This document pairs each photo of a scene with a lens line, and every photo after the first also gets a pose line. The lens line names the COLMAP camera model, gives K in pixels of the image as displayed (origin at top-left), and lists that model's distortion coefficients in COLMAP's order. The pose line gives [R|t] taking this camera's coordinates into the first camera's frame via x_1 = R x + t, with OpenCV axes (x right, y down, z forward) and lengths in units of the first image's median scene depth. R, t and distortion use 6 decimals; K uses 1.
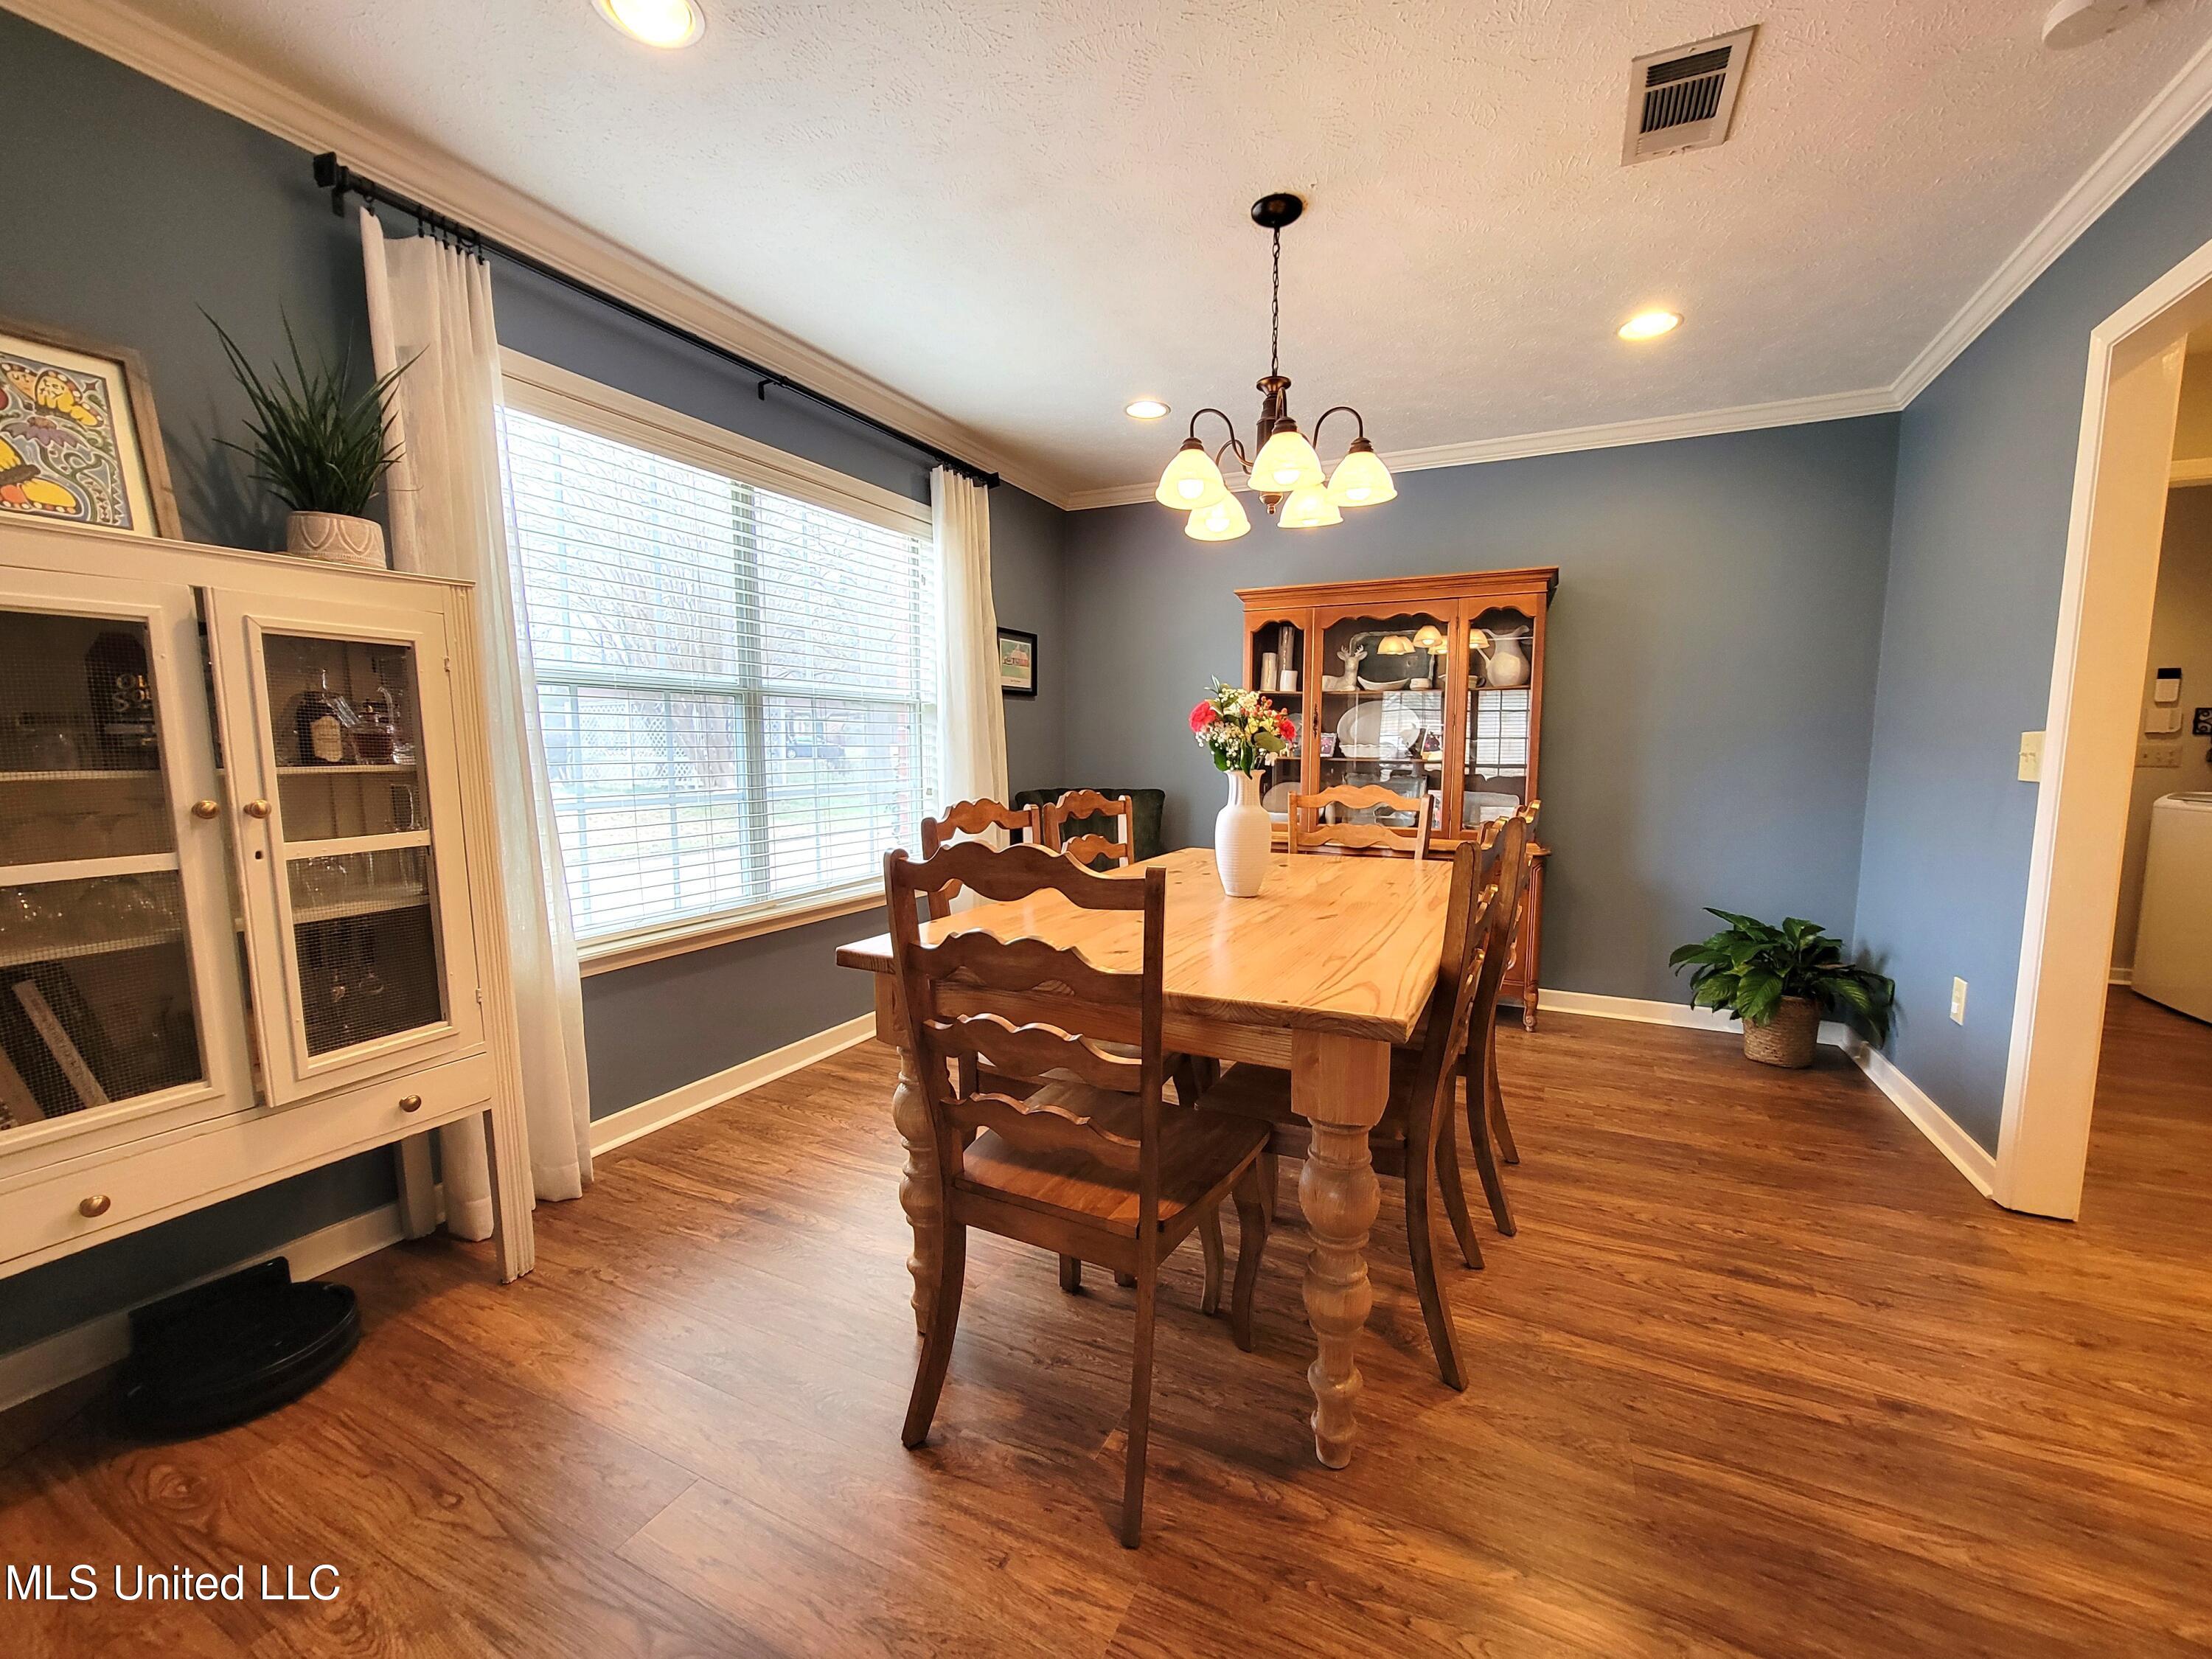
lens RADIAL K [[893.1, 0, 1119.7], [0, 893.1, 838.4], [0, 0, 1]] dist [-0.002557, -0.000712]
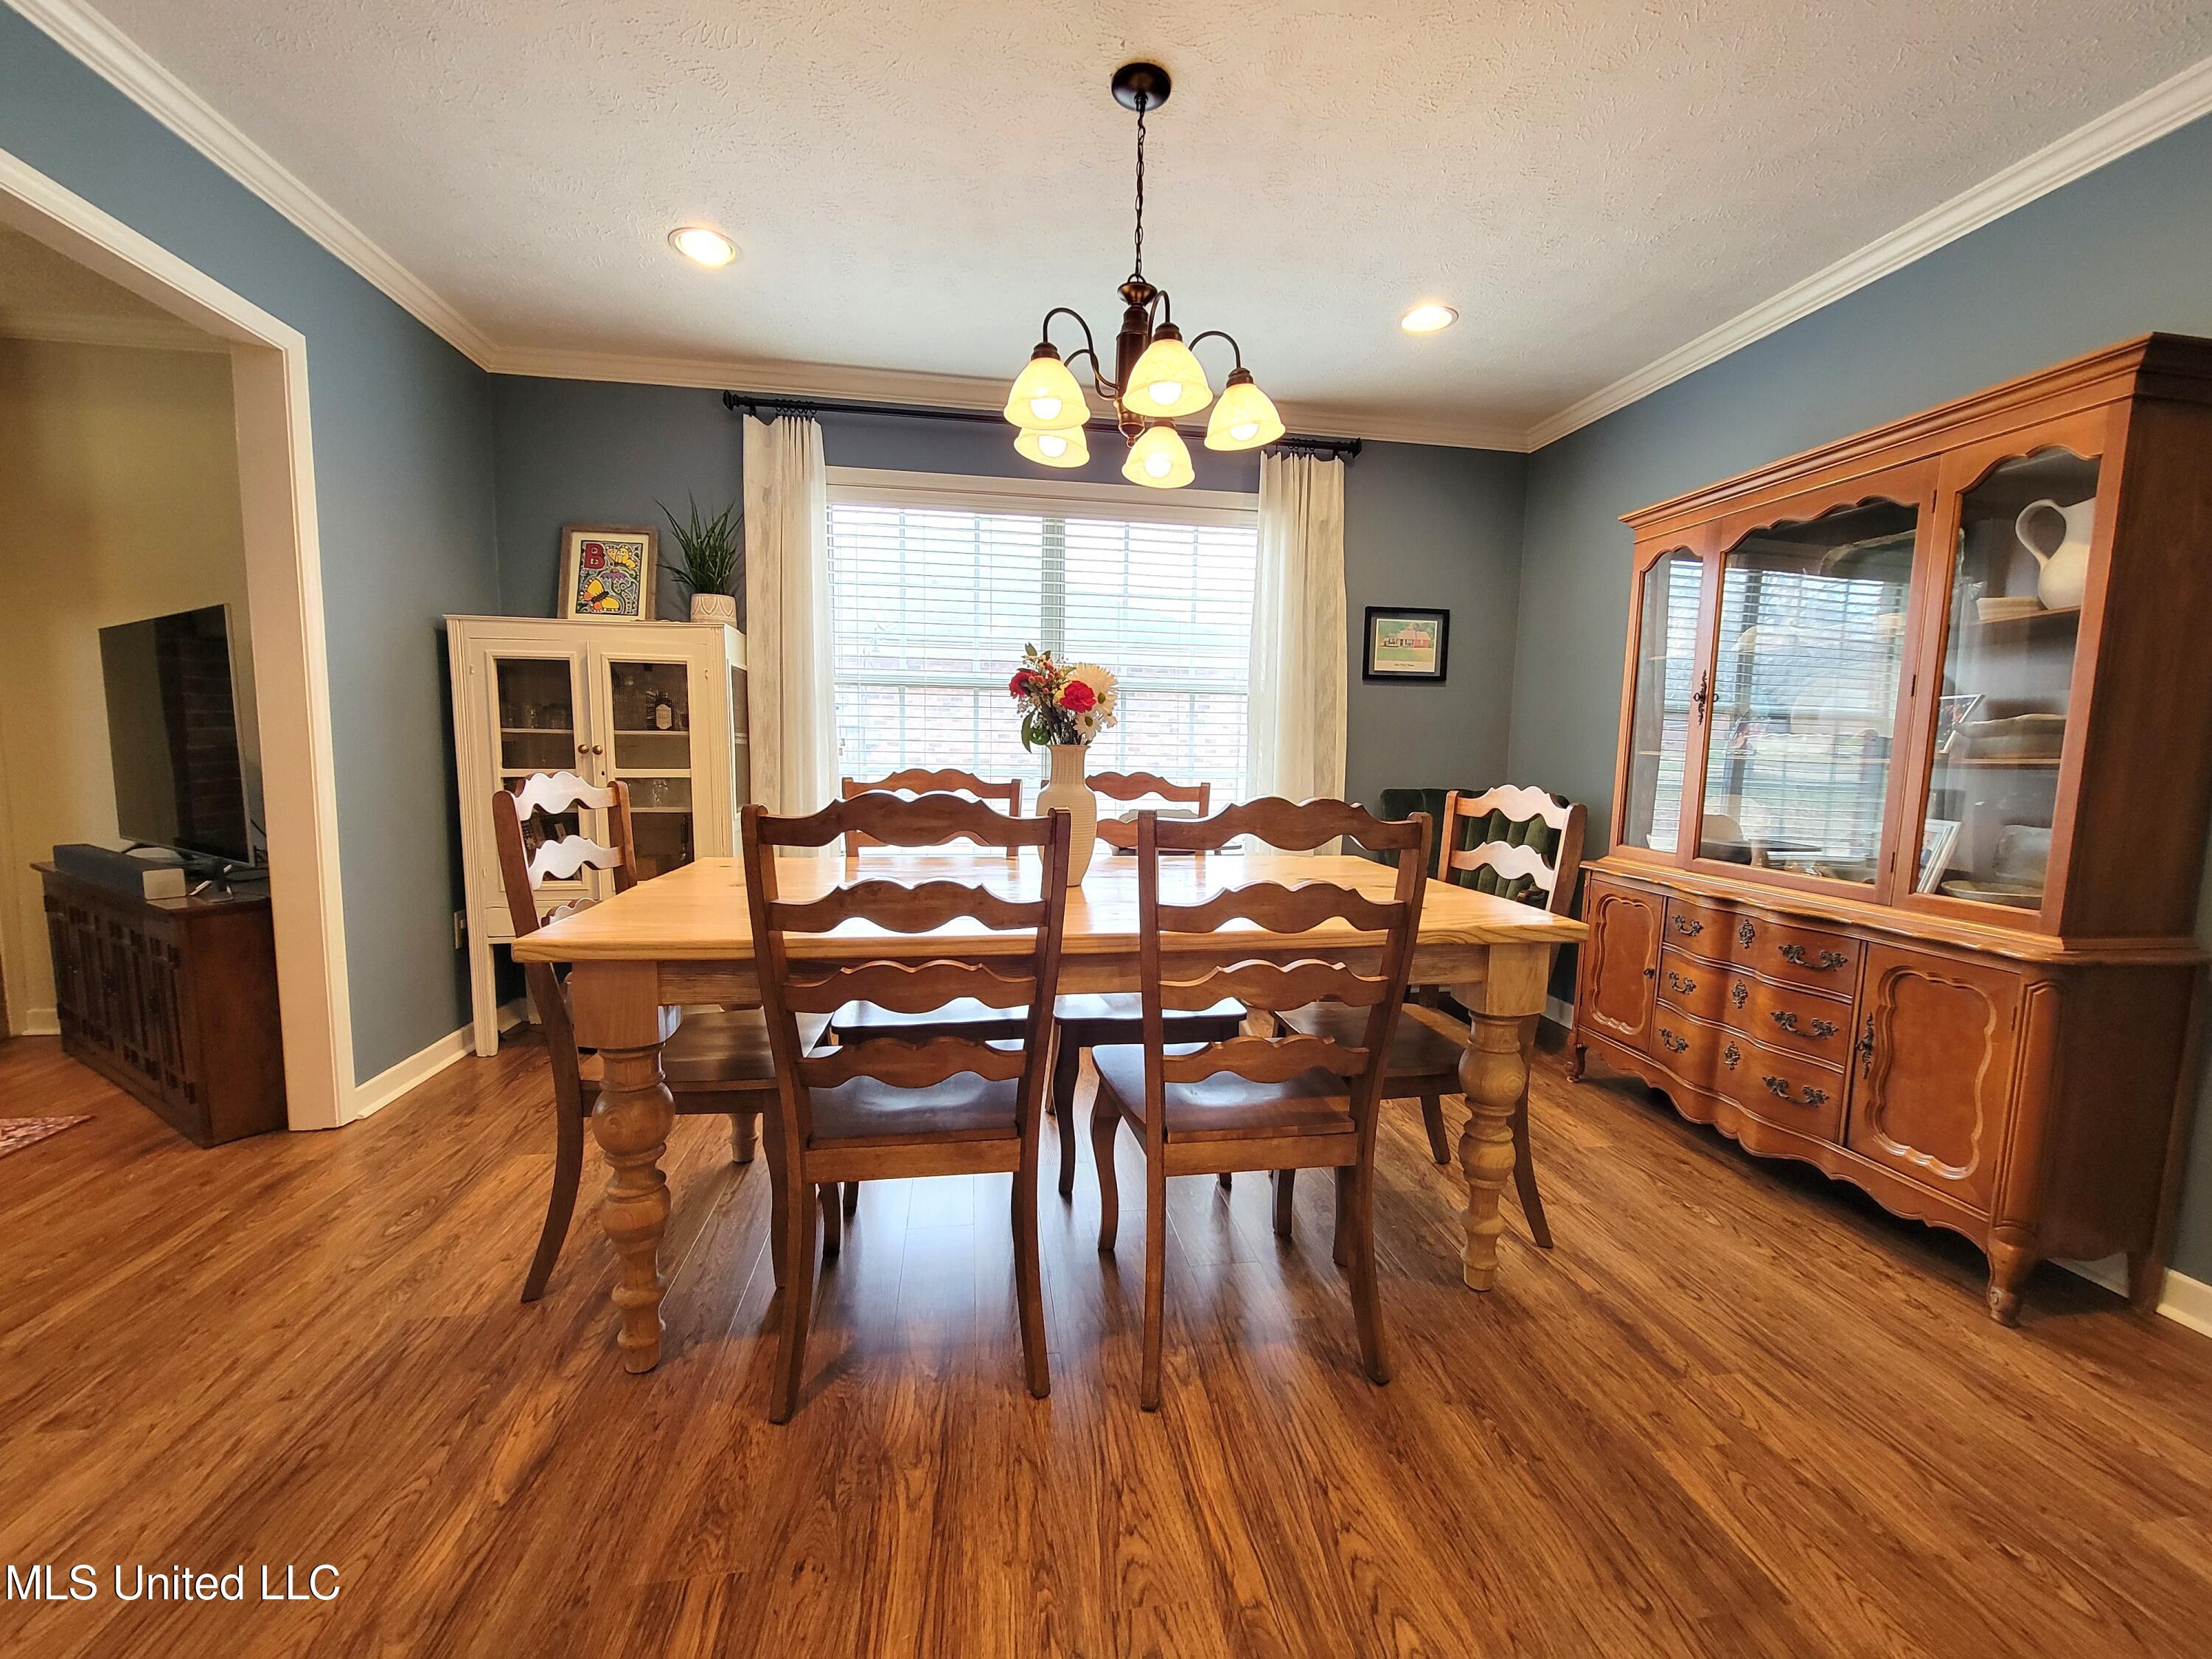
lens RADIAL K [[893.1, 0, 1123.3], [0, 893.1, 841.9], [0, 0, 1]] dist [-0.002557, -0.000712]
pose [[0.583184, 0.097692, -0.806444, 0.827716], [-0.102004, 0.993691, 0.046610, -0.026491], [0.805910, 0.055078, 0.589470, 0.475815]]
